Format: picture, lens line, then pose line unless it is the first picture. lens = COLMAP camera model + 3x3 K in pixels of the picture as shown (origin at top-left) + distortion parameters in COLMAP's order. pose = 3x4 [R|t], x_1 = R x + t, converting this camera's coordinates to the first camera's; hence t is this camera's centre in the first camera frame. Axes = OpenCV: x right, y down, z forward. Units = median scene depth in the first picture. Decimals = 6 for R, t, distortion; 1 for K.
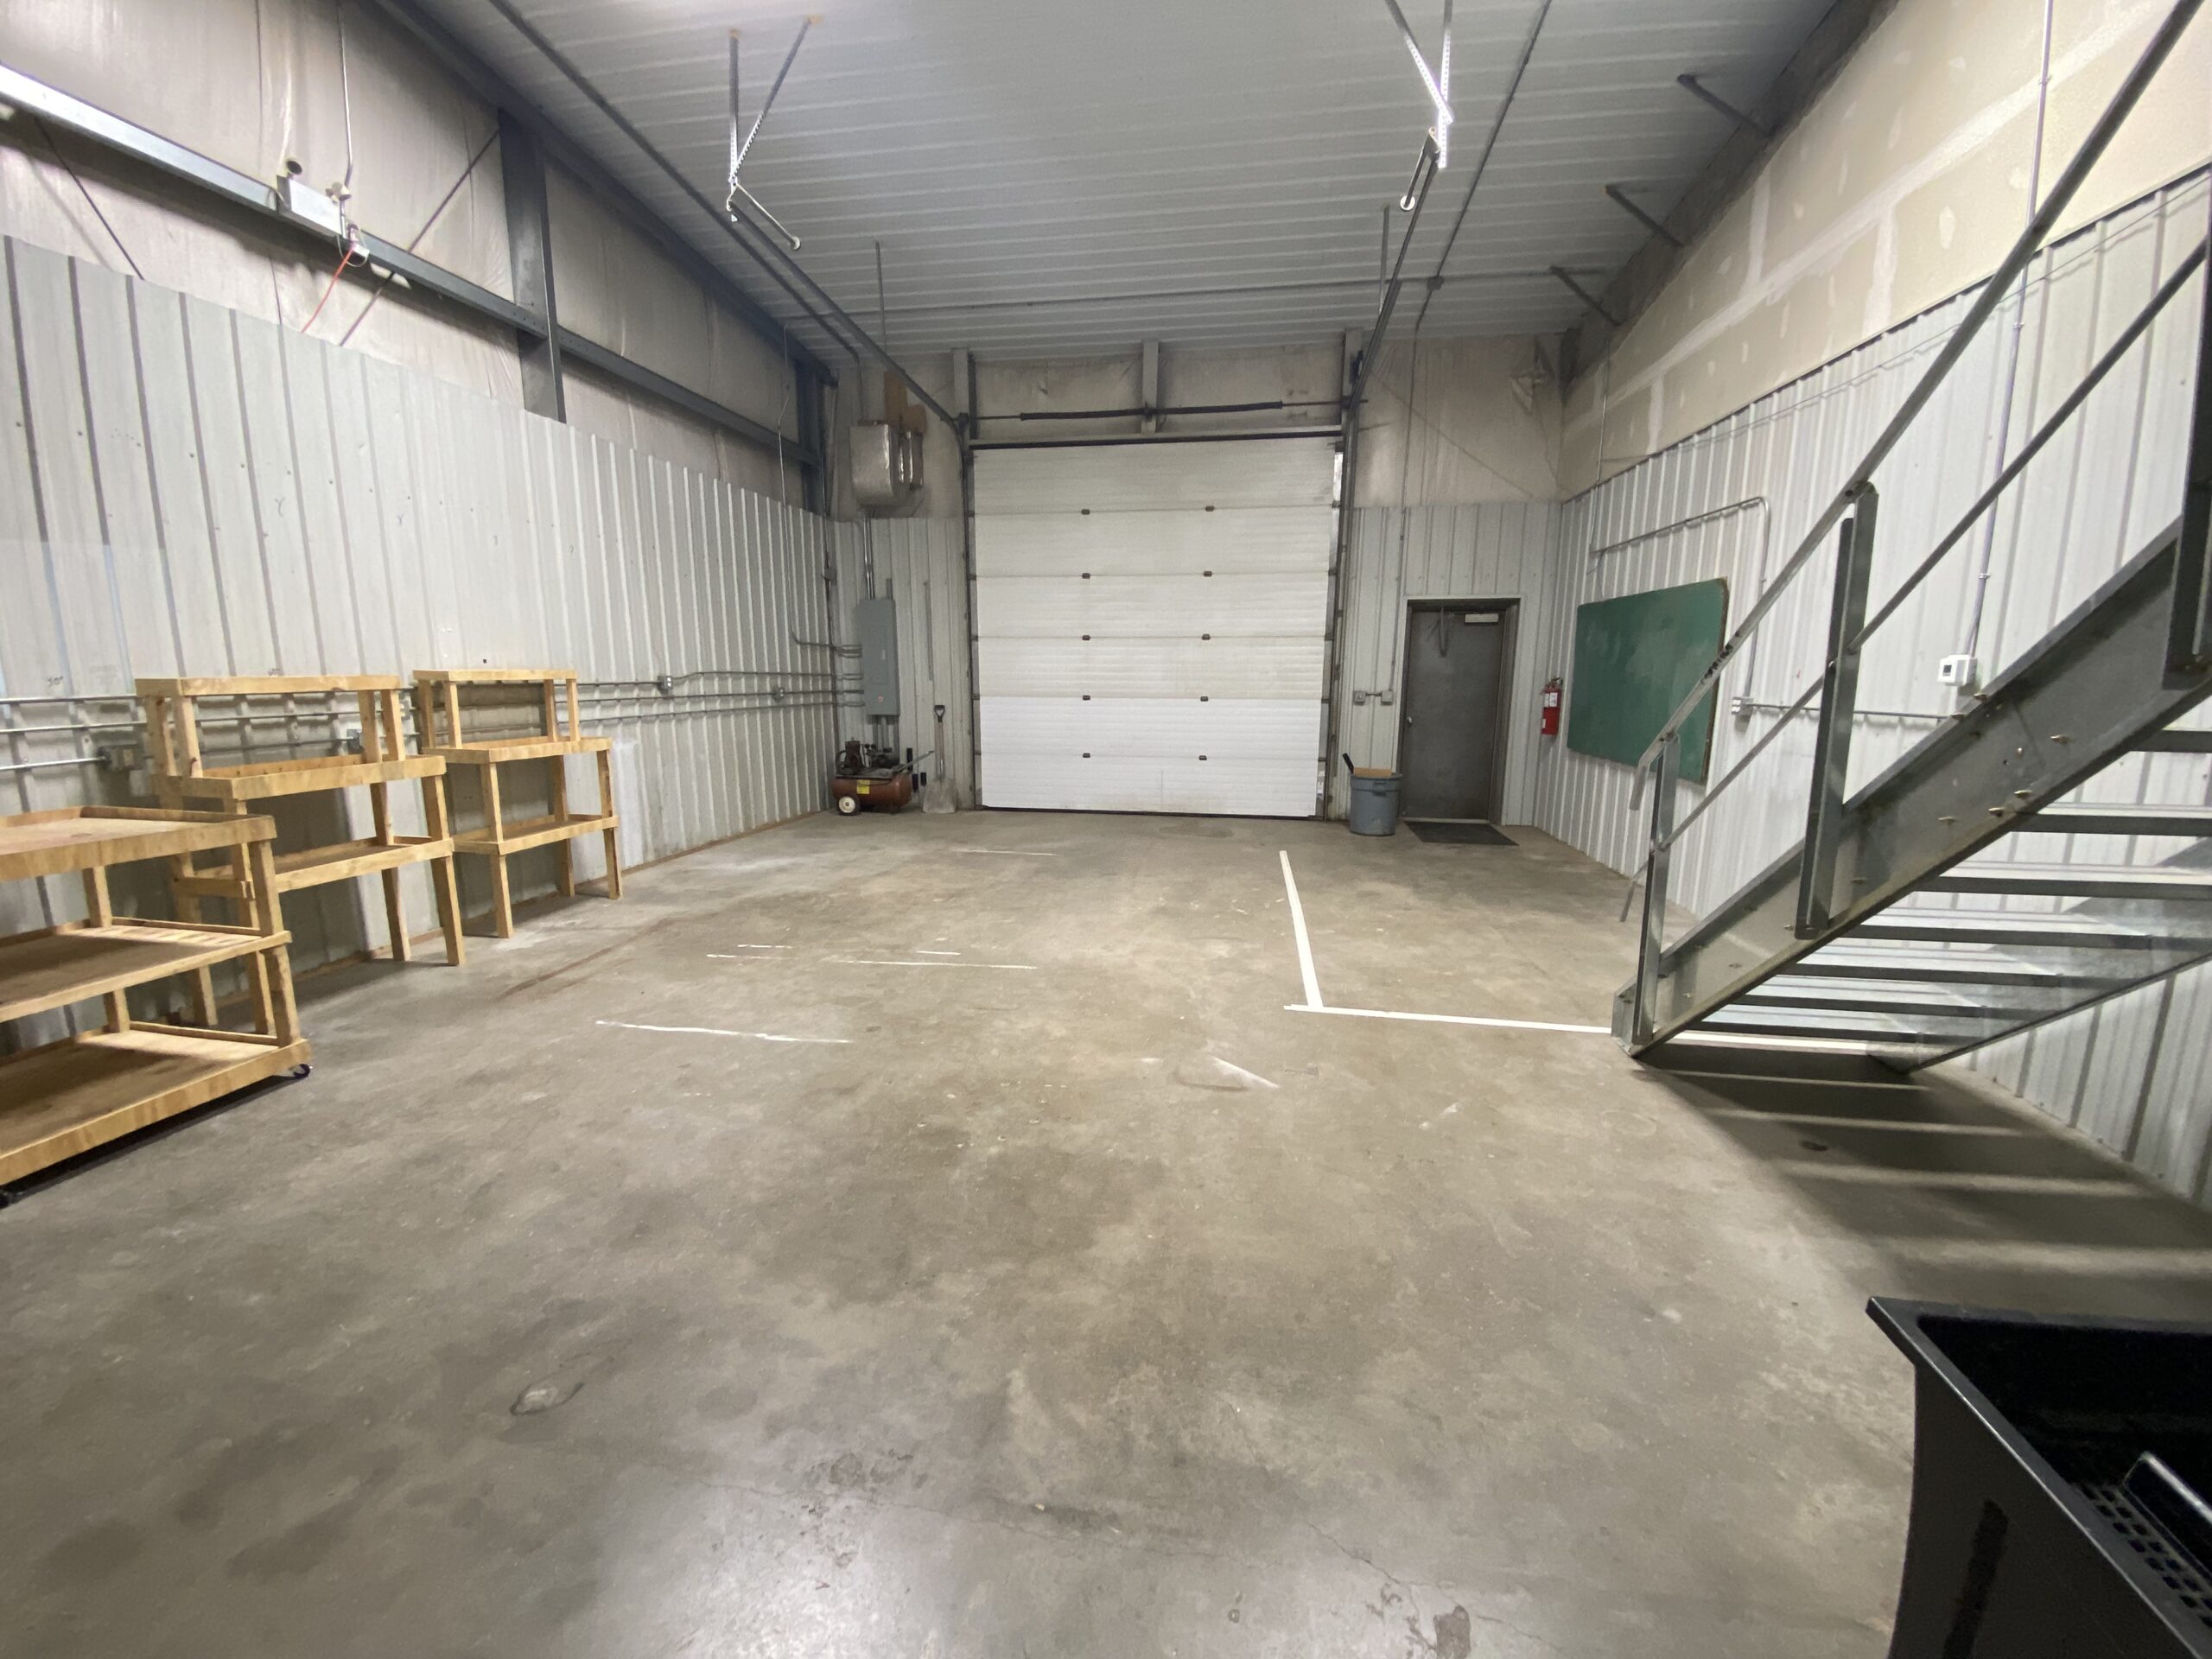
lens RADIAL K [[901.9, 0, 1115.7], [0, 901.9, 826.5], [0, 0, 1]] dist [-0.017387, -0.001214]
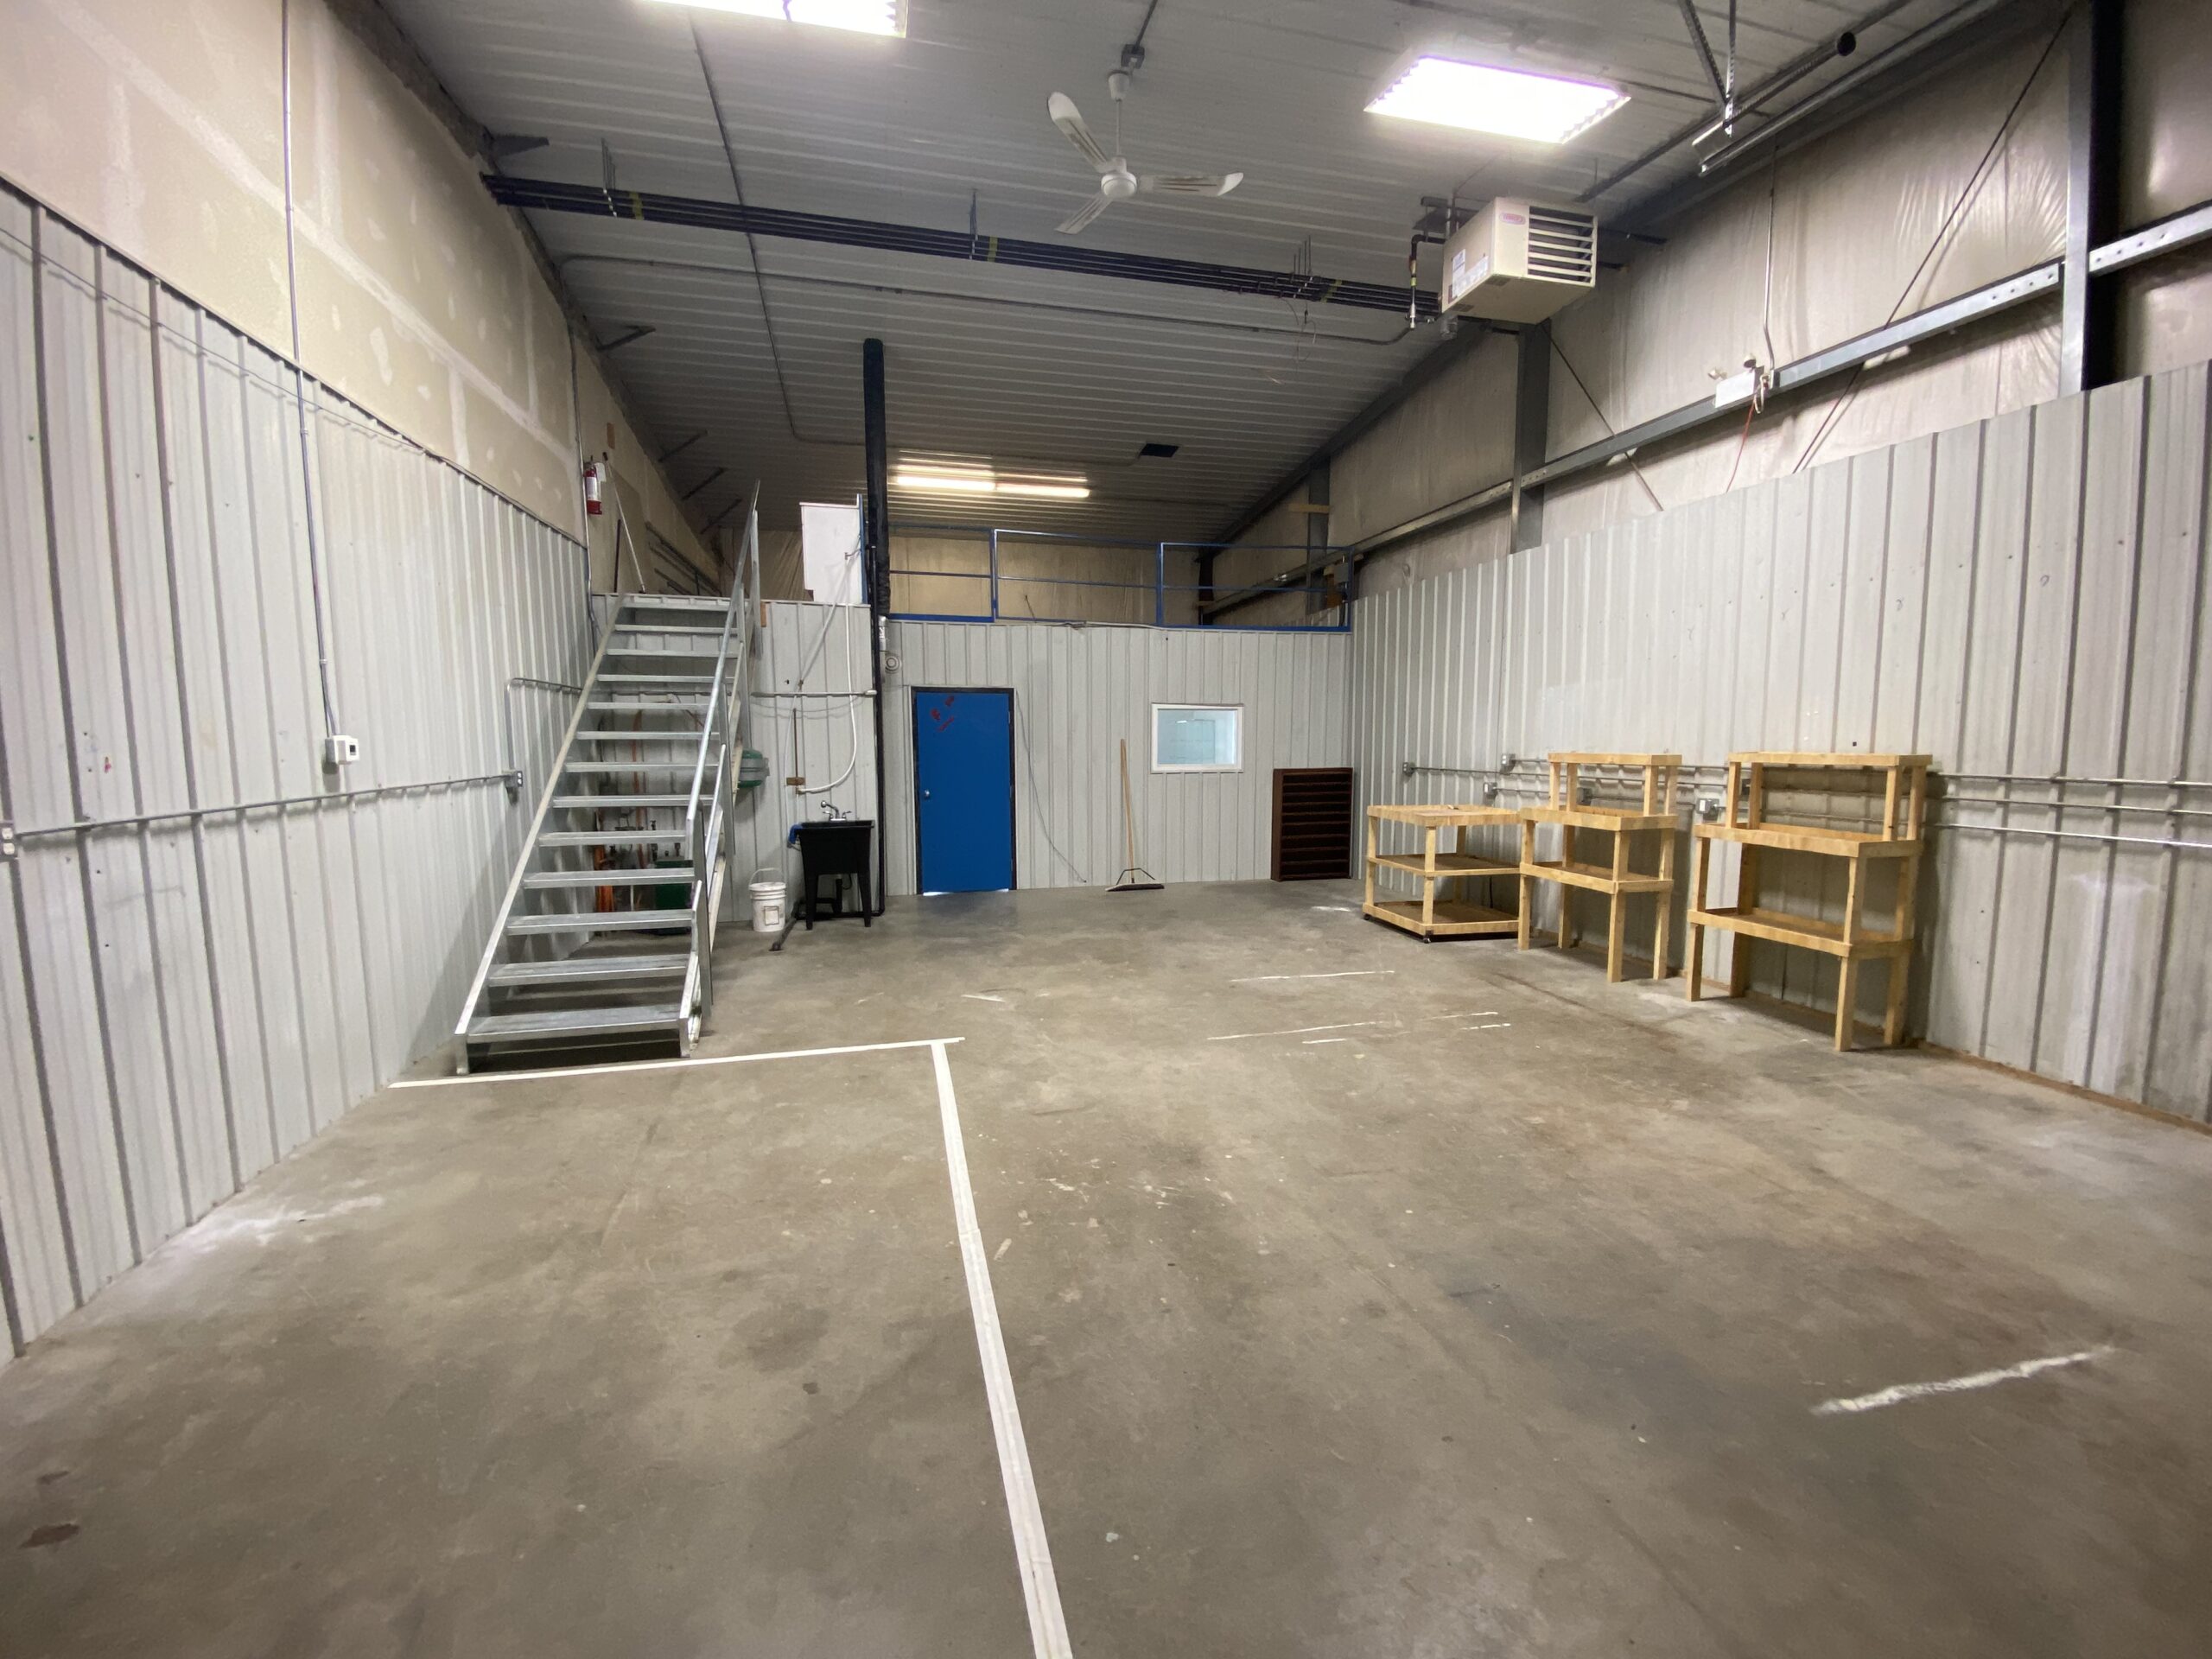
lens RADIAL K [[901.9, 0, 1110.4], [0, 901.9, 825.2], [0, 0, 1]] dist [-0.017387, -0.001214]
pose [[-0.924719, 0.033011, -0.379216, 0.303596], [-0.068543, 0.965507, 0.251192, -0.252569], [0.374428, 0.258275, -0.890561, 1.388864]]
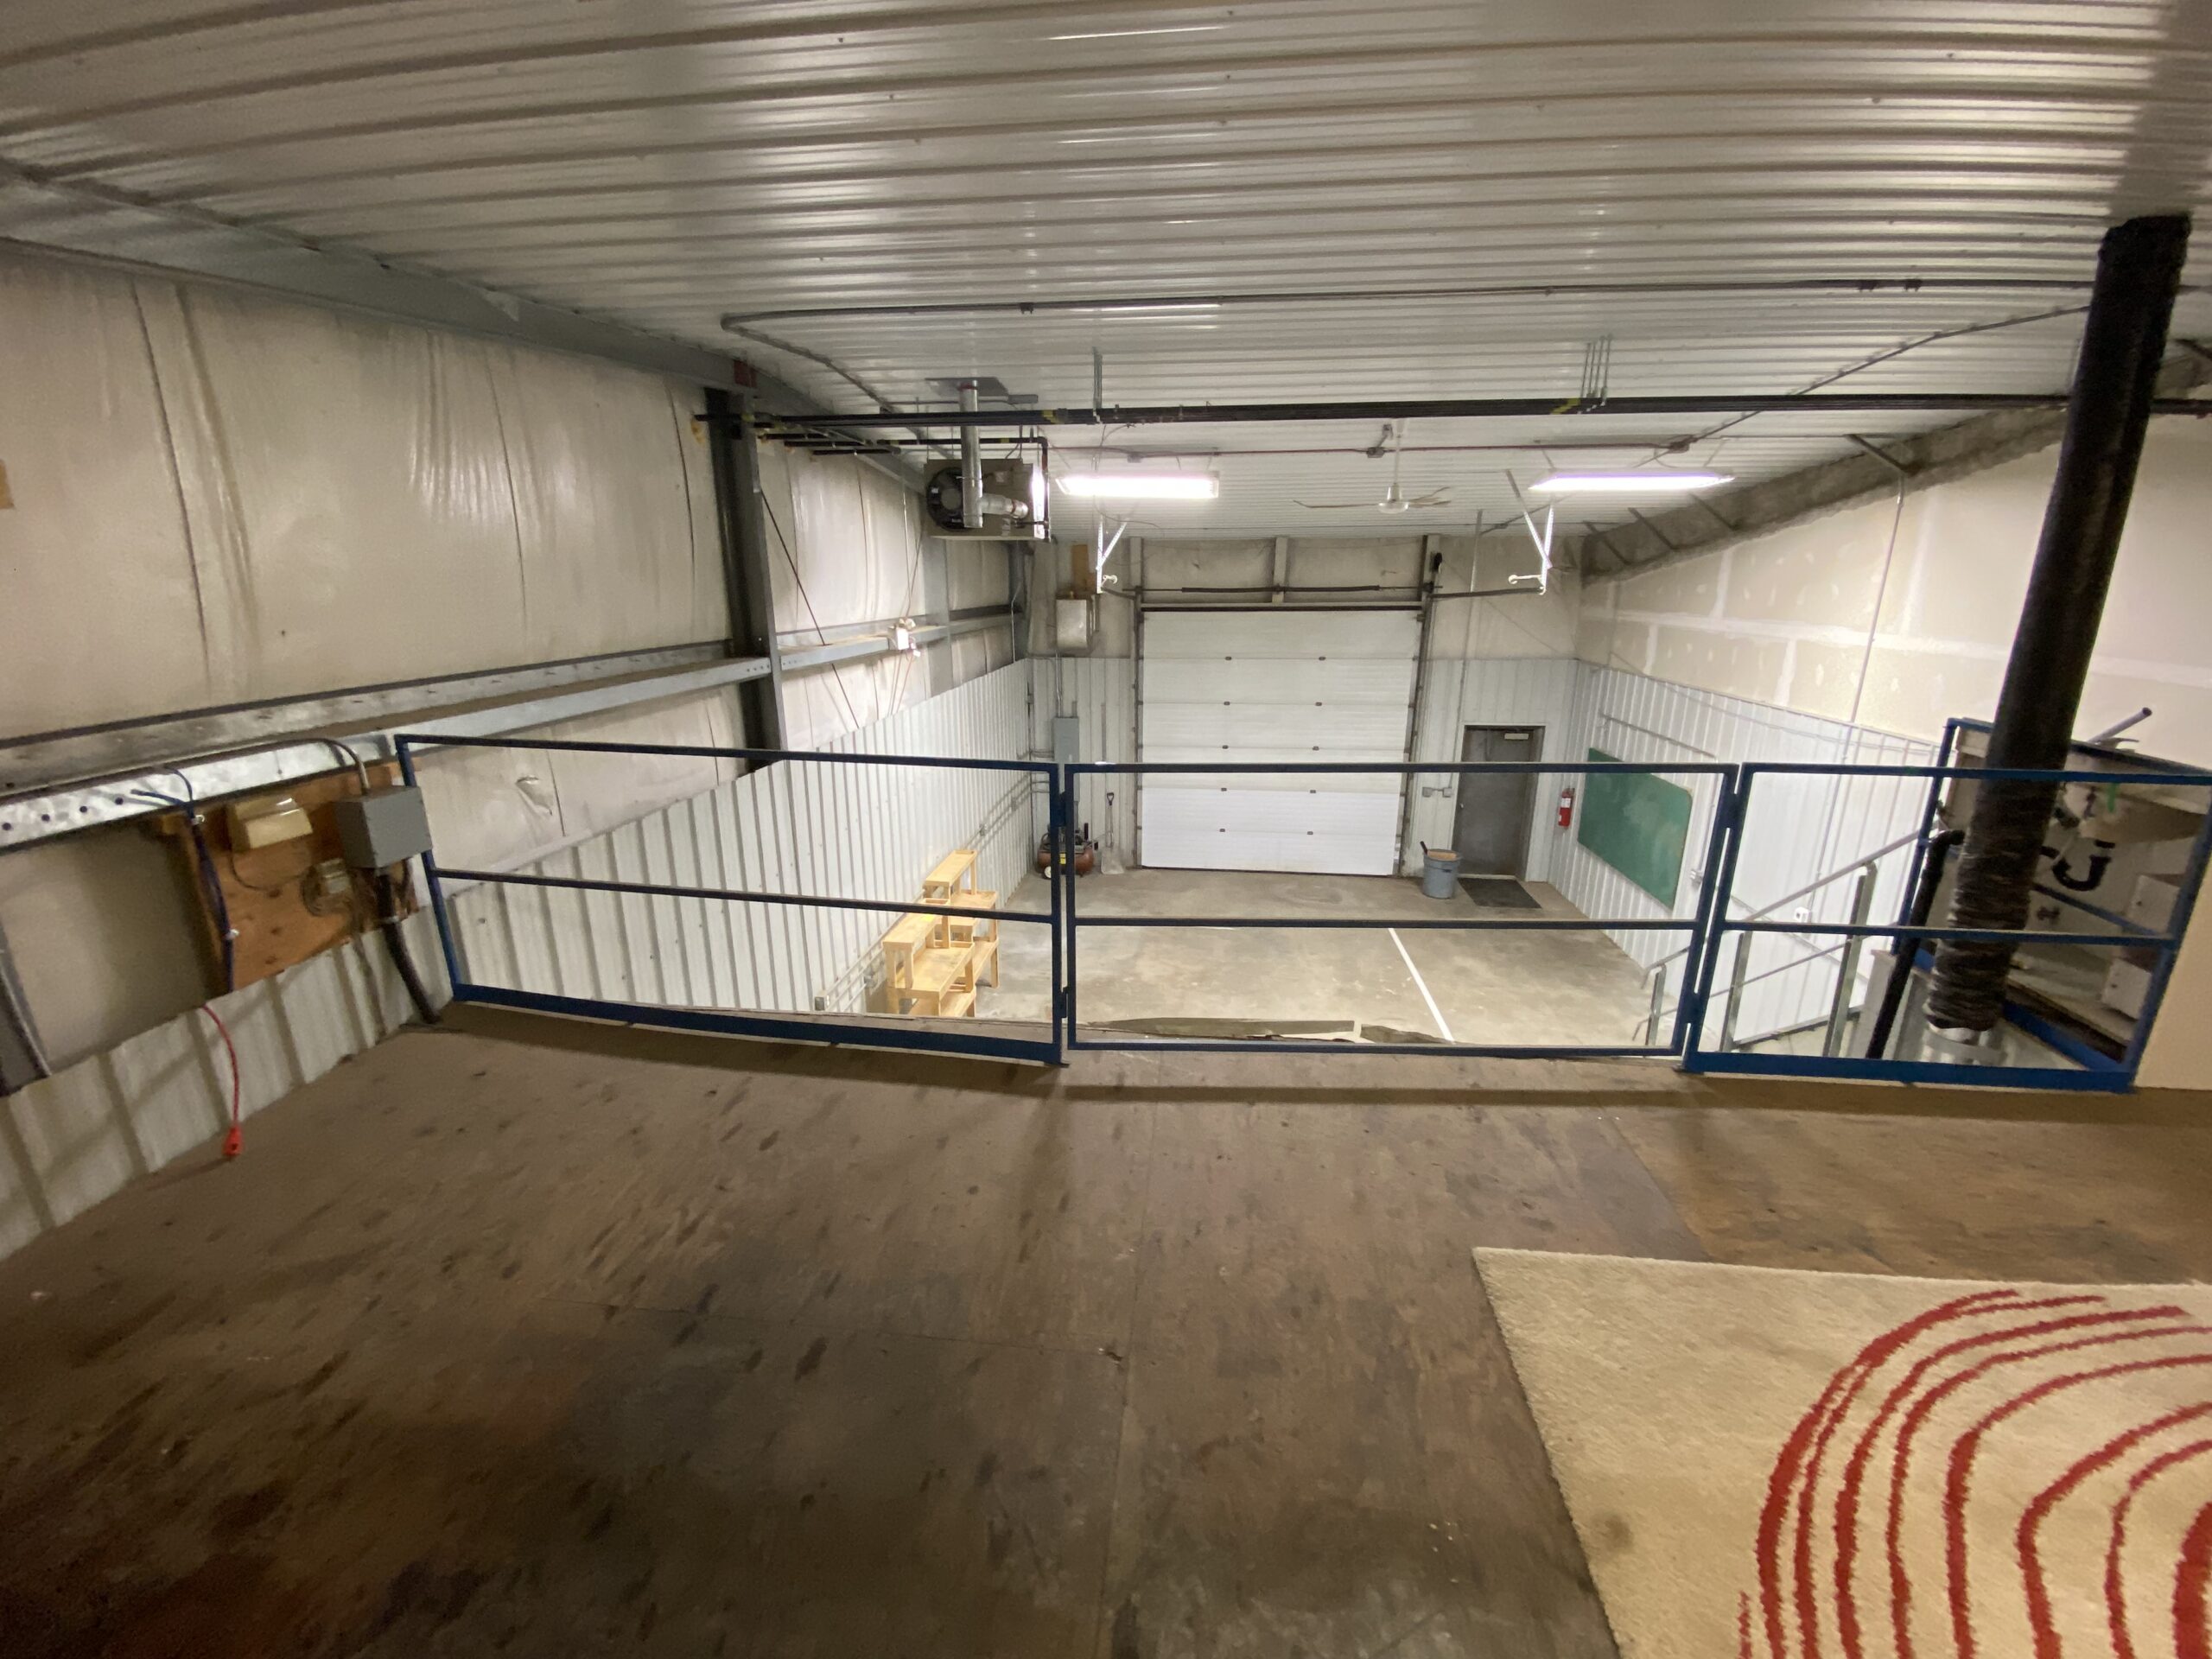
lens RADIAL K [[901.9, 0, 1097.9], [0, 901.9, 825.7], [0, 0, 1]] dist [-0.017387, -0.001214]
pose [[0.999432, -0.022178, 0.025379, -0.407795], [0.019520, 0.994737, 0.100587, -0.361535], [-0.027476, -0.100034, 0.994605, -0.554009]]
